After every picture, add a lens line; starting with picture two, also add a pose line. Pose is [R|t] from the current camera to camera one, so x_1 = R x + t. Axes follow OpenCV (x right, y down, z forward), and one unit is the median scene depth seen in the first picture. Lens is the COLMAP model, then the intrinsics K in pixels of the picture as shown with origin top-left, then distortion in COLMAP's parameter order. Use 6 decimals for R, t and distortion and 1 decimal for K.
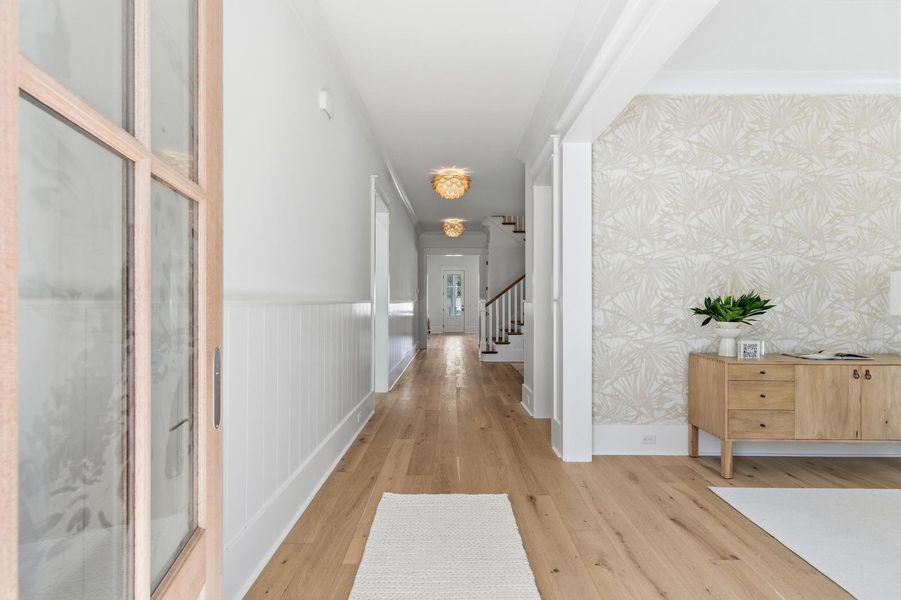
lens RADIAL K [[412.0, 0, 450.5], [0, 412.0, 300.0], [0, 0, 1]] dist [0.000825, 0.000260]
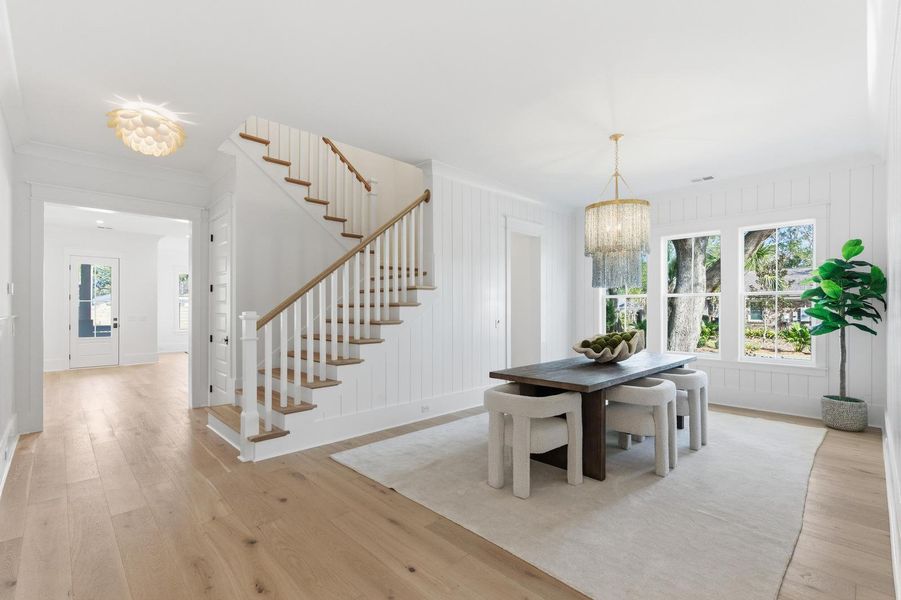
lens RADIAL K [[405.5, 0, 448.1], [0, 405.5, 308.9], [0, 0, 1]] dist [-0.001546, 0.000121]
pose [[0.720778, 0.002801, 0.693160, -0.061041], [-0.002337, 0.999996, -0.001611, -0.004033], [-0.693162, -0.000458, 0.720782, 0.564911]]
